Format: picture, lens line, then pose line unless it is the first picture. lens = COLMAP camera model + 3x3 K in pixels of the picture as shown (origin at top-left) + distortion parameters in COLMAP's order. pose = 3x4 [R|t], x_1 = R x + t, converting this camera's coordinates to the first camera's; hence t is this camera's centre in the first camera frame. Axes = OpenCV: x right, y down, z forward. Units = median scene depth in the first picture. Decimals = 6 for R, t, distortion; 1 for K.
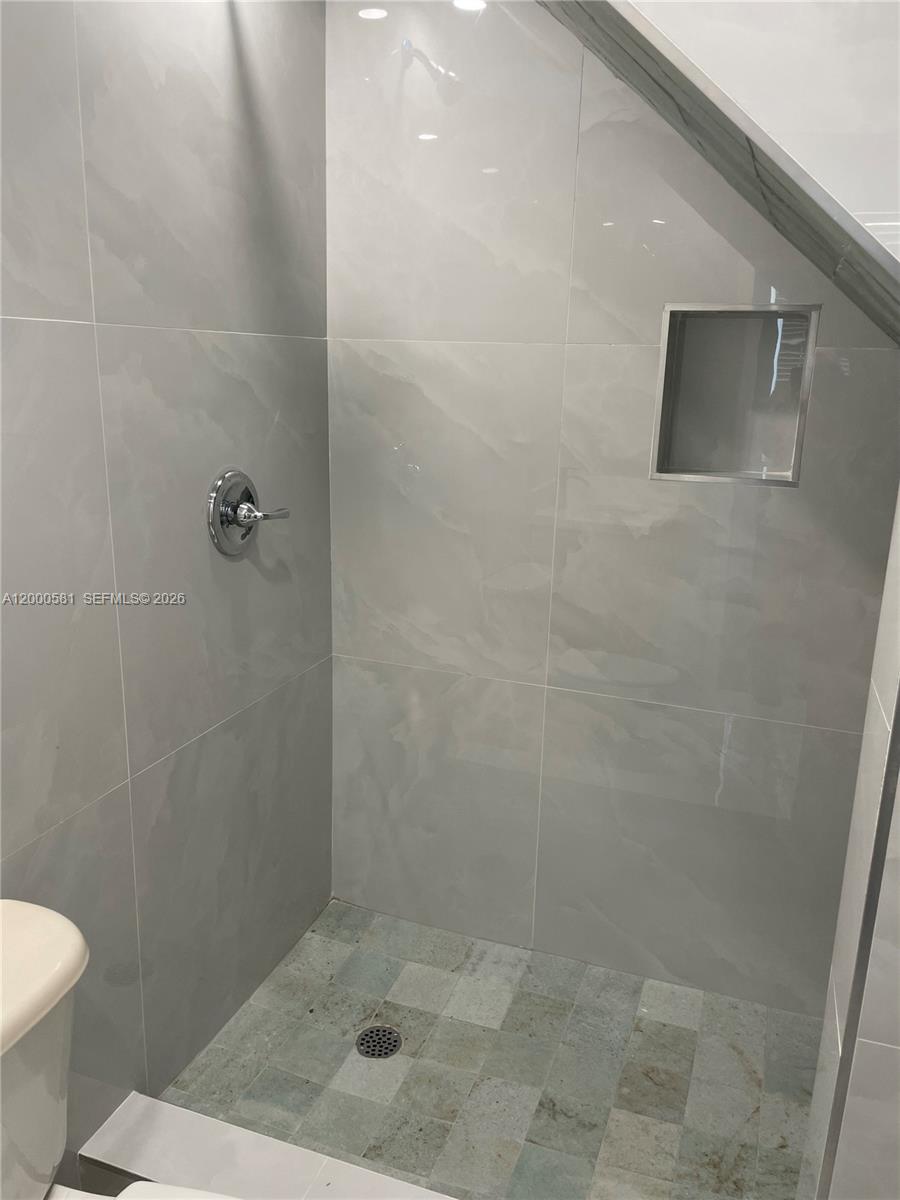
lens RADIAL K [[911.6, 0, 450.0], [0, 911.6, 600.0], [0, 0, 1]] dist [0.099102, -0.129975]
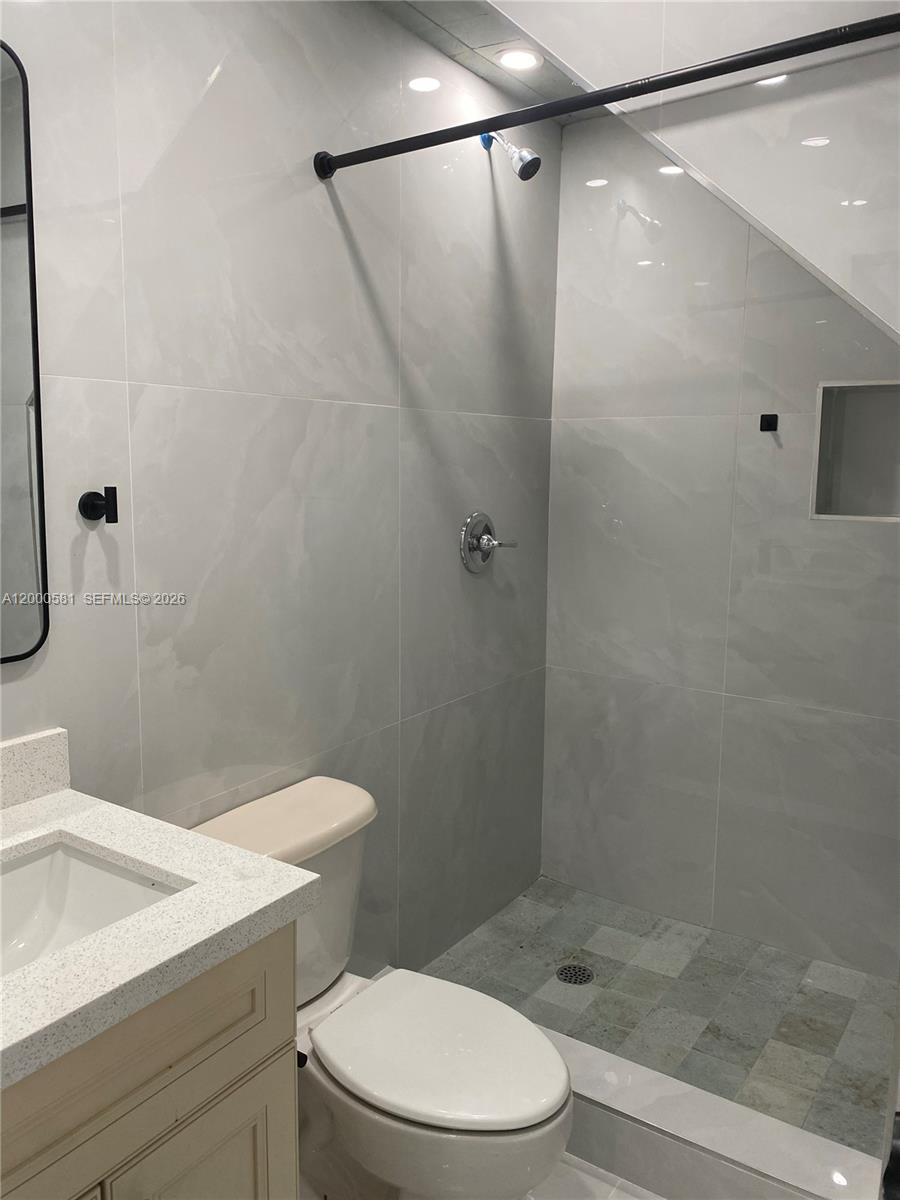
lens RADIAL K [[923.6, 0, 444.5], [0, 923.6, 591.1], [0, 0, 1]] dist [0.070704, -0.067046]
pose [[0.968998, 0.018500, -0.246373, 0.051791], [-0.047804, 0.992388, -0.113498, 0.123478], [0.242398, 0.121757, 0.962506, -0.298826]]
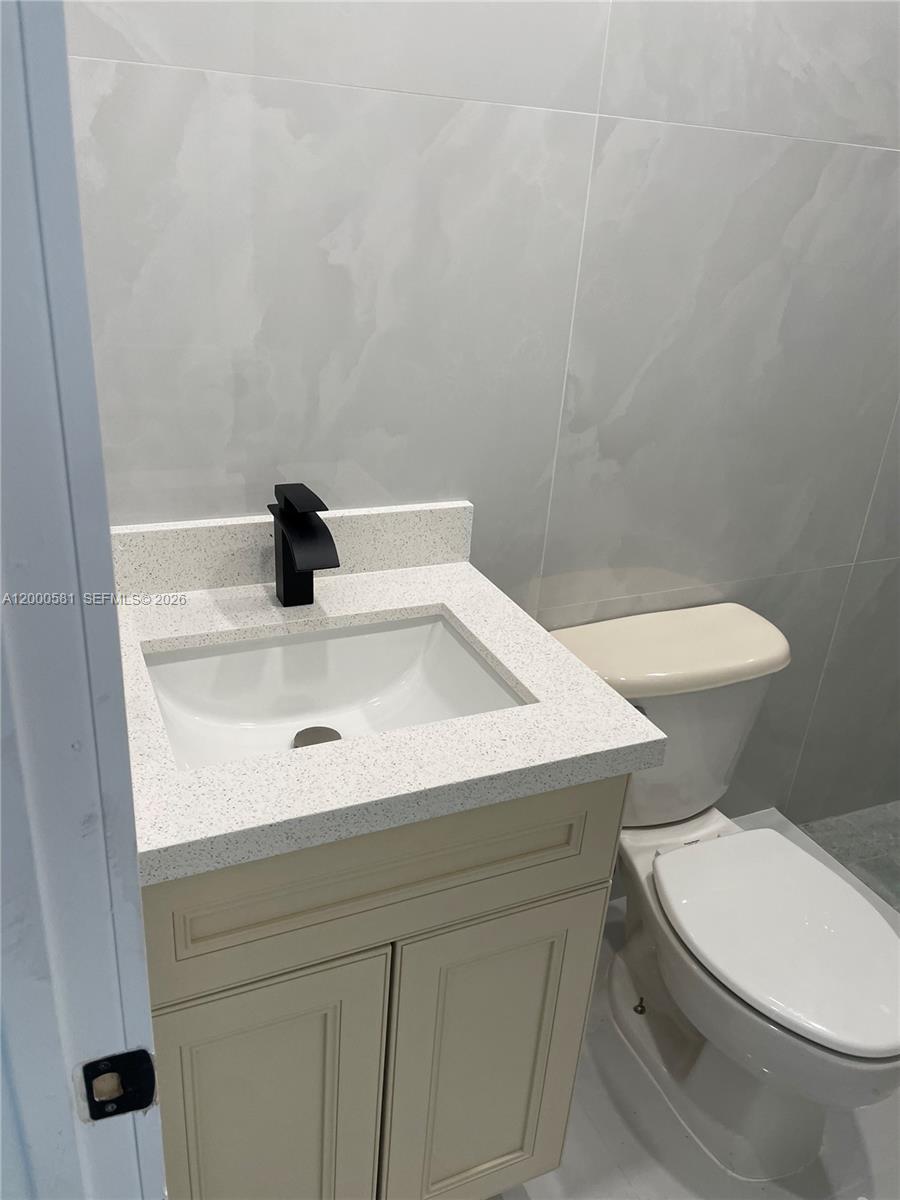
lens RADIAL K [[911.6, 0, 450.0], [0, 911.6, 600.0], [0, 0, 1]] dist [0.099102, -0.129975]
pose [[0.700706, 0.317574, -0.638873, 0.053872], [-0.232196, 0.948227, 0.216681, 0.081141], [0.674608, -0.003486, 0.738168, -0.189930]]
